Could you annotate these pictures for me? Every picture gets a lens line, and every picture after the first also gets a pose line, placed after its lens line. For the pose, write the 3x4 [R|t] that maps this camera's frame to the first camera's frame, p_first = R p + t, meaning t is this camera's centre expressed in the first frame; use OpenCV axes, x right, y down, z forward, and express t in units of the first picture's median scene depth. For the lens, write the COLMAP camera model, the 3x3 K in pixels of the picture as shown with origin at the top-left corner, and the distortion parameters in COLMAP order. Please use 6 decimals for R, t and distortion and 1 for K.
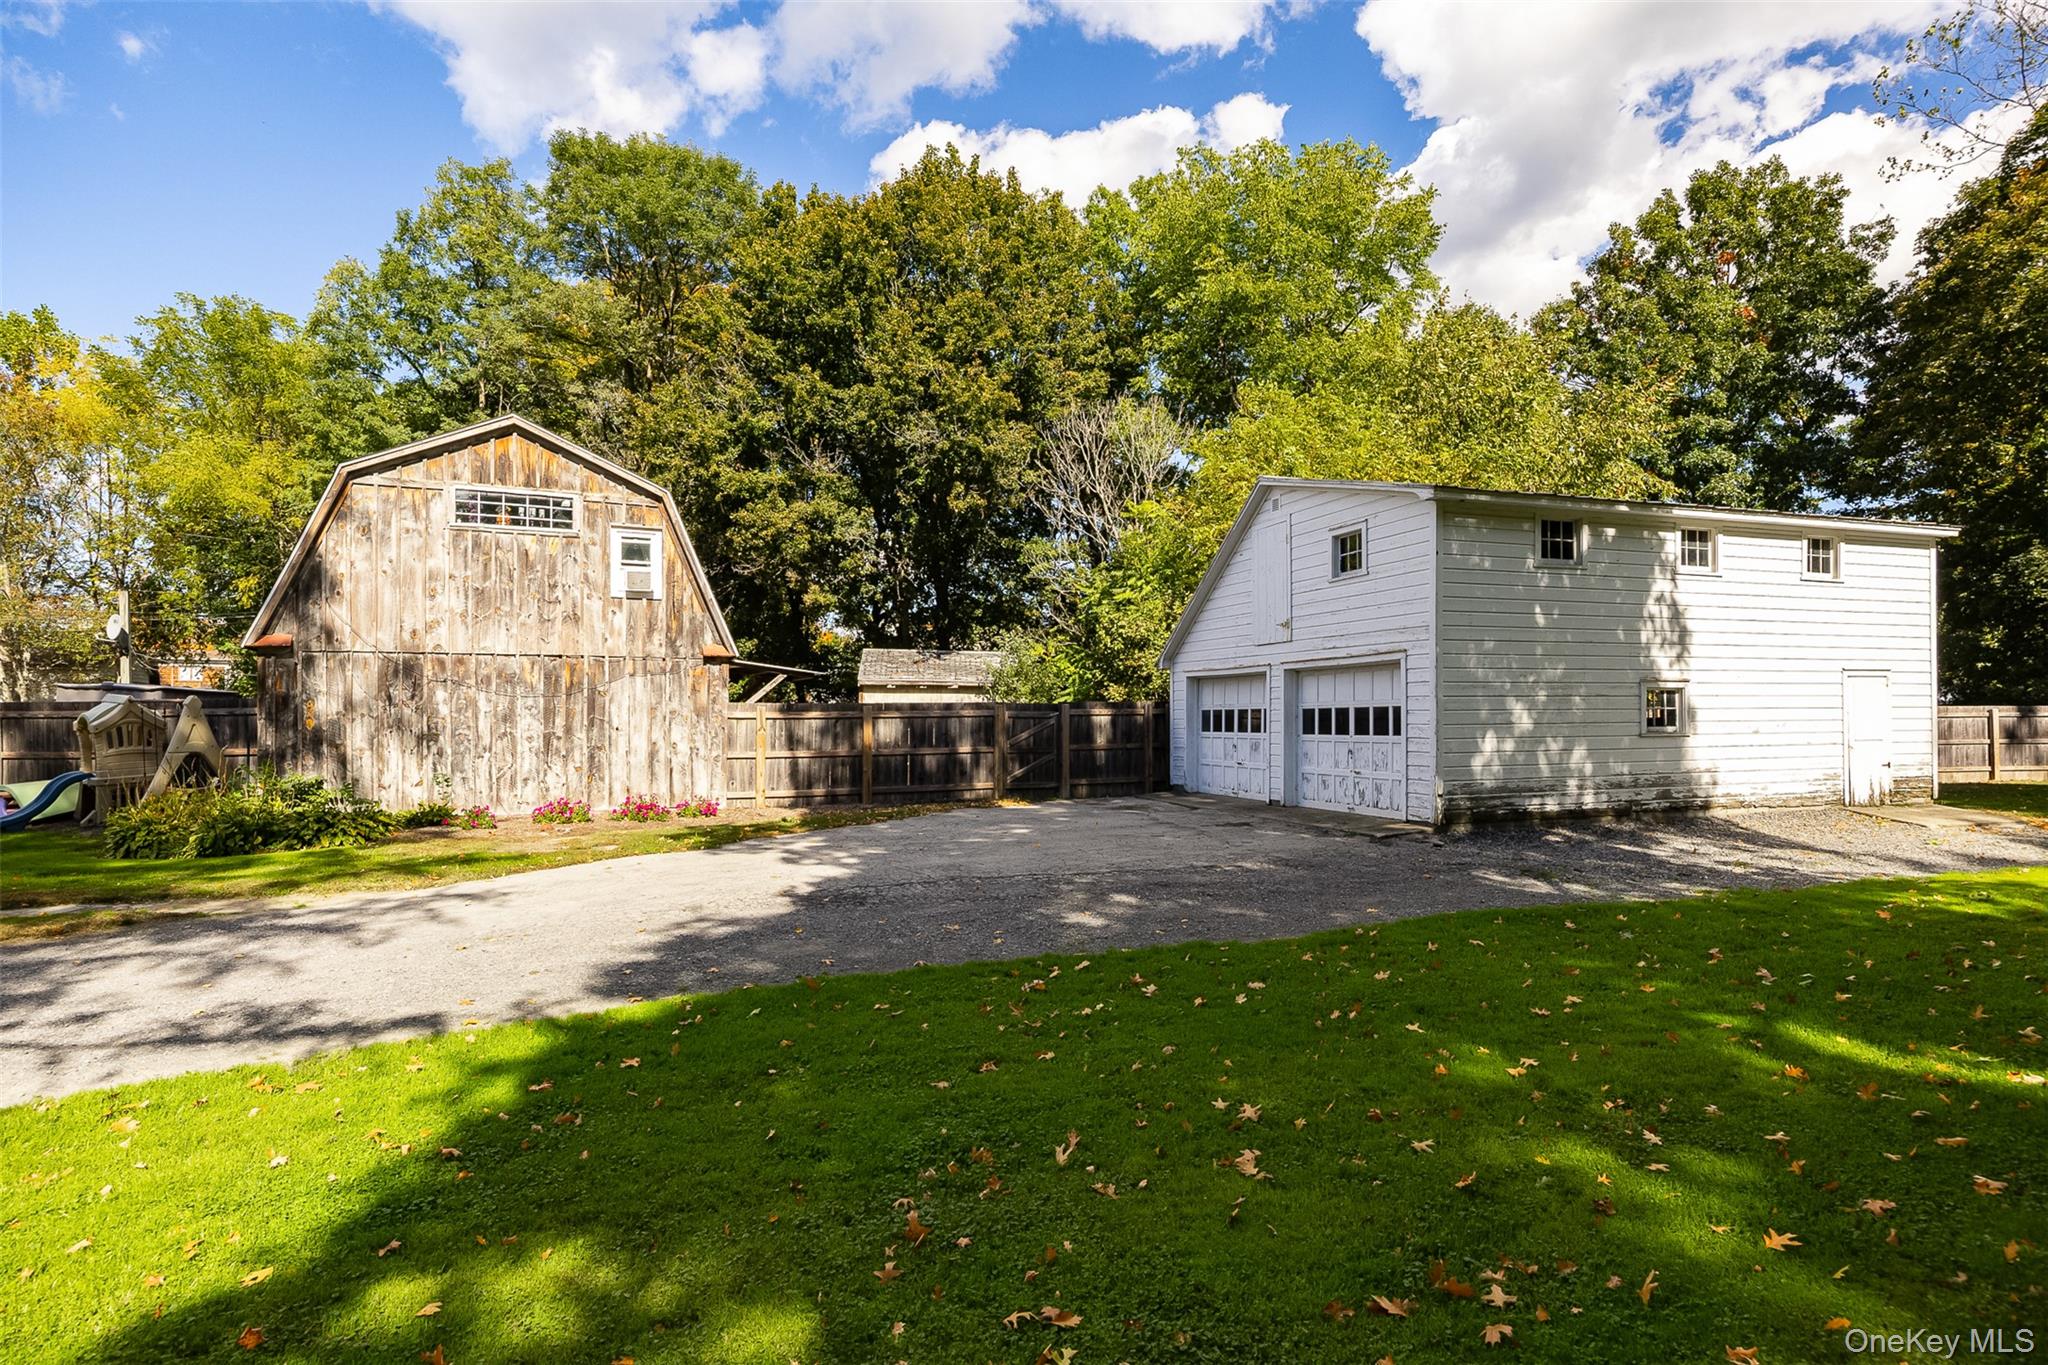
lens RADIAL K [[1067.3, 0, 1024.5], [0, 1067.3, 722.6], [0, 0, 1]] dist [-0.036099, 0.007849]
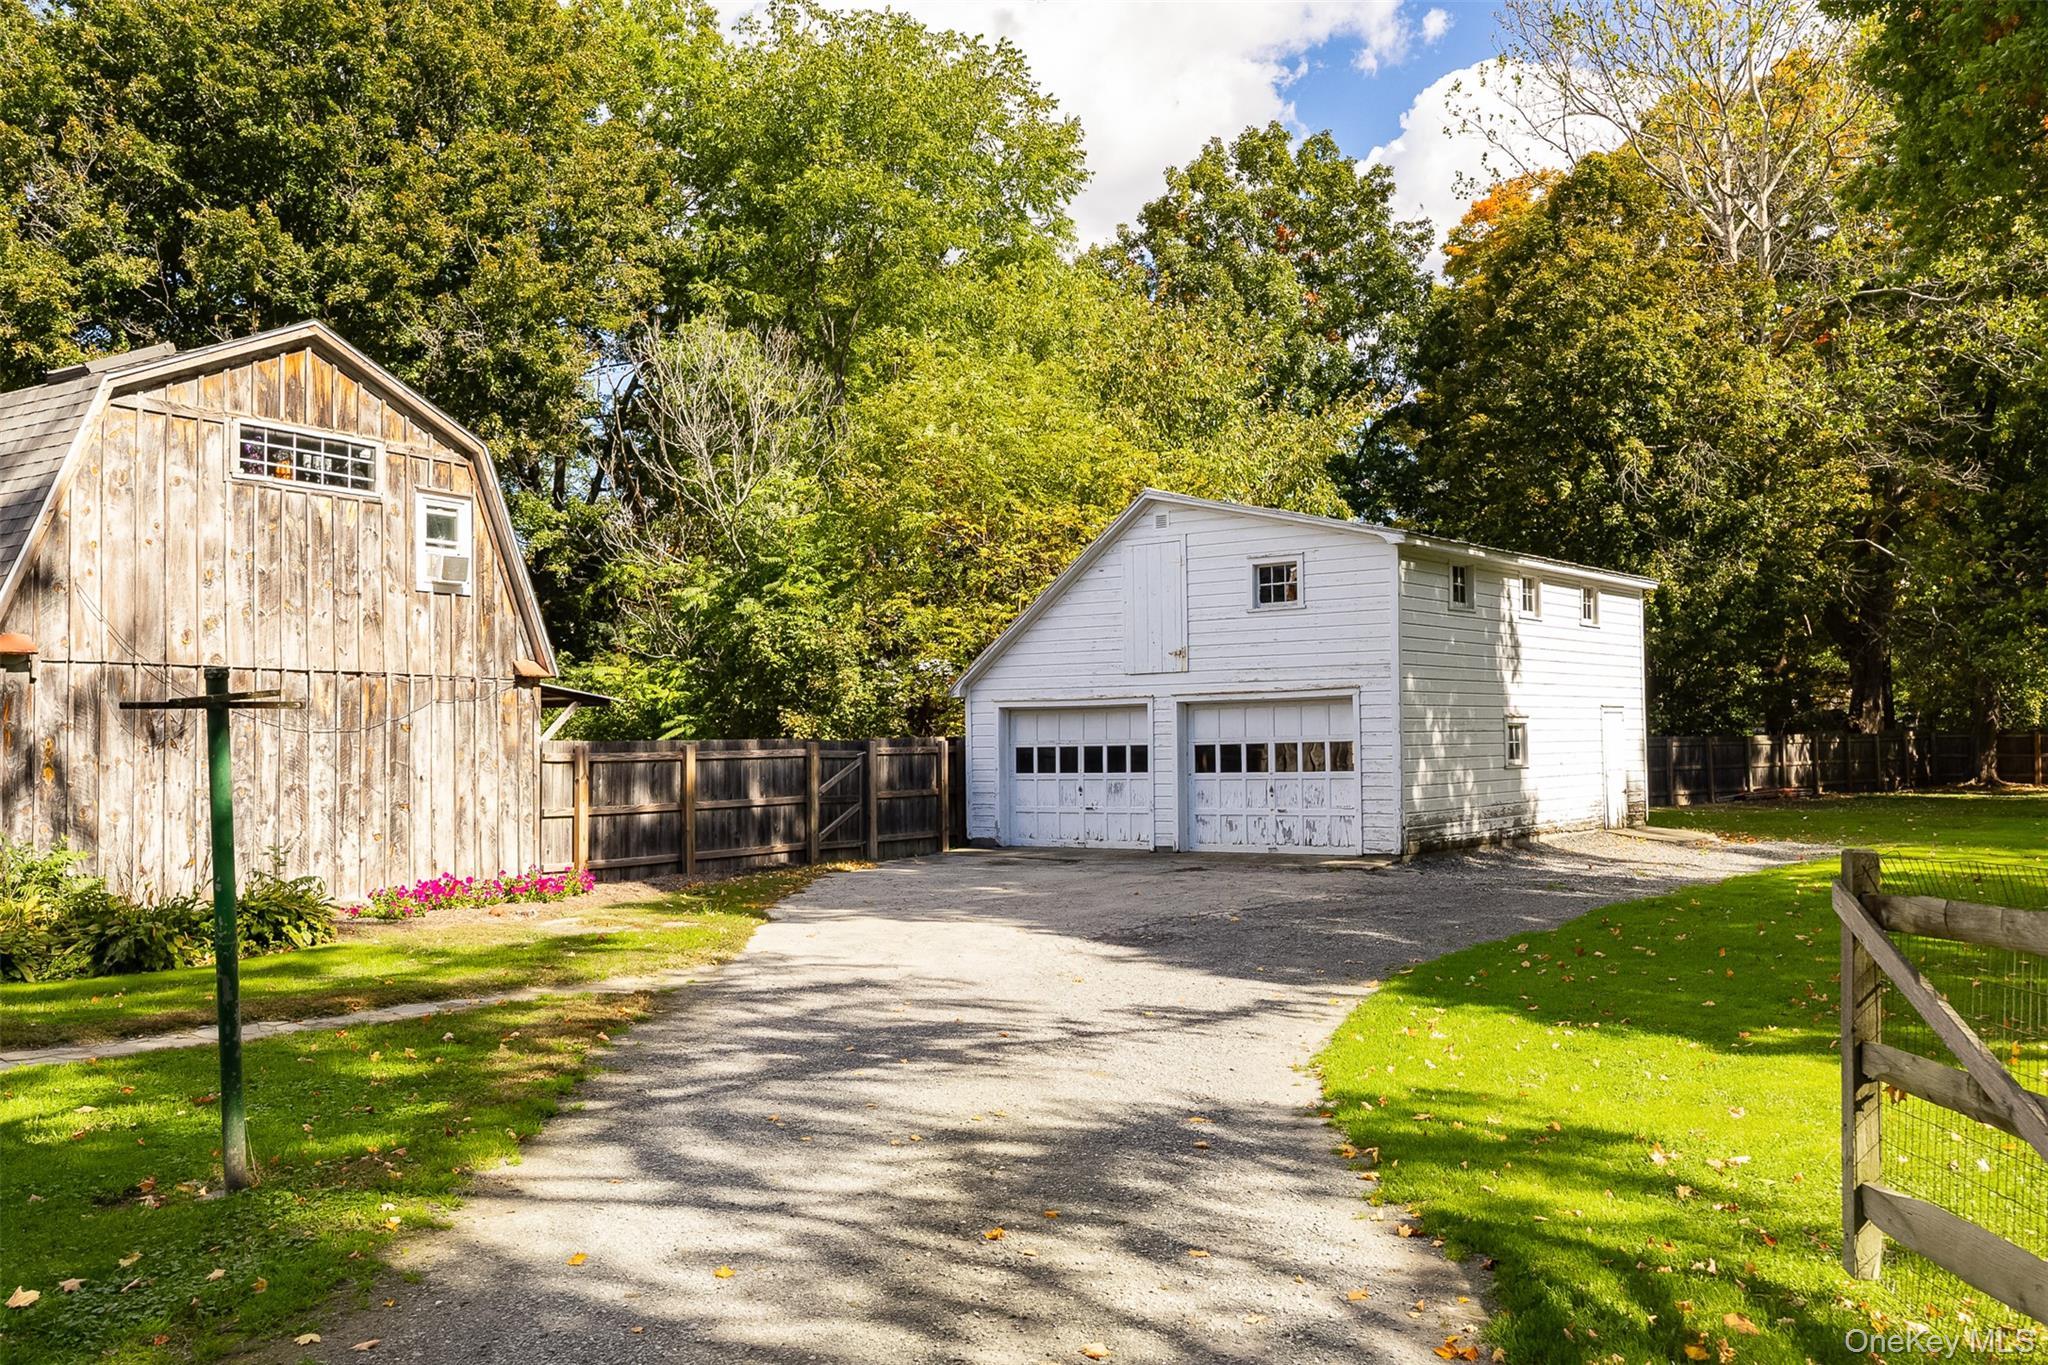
lens RADIAL K [[1756.9, 0, 1024.0], [0, 1756.9, 682.5], [0, 0, 1]] dist [-0.074227, -0.000500]
pose [[0.829766, 0.014510, 0.557923, -0.711134], [0.013097, 0.998880, -0.045457, 0.000071], [-0.557958, 0.045026, 0.828647, -0.177208]]
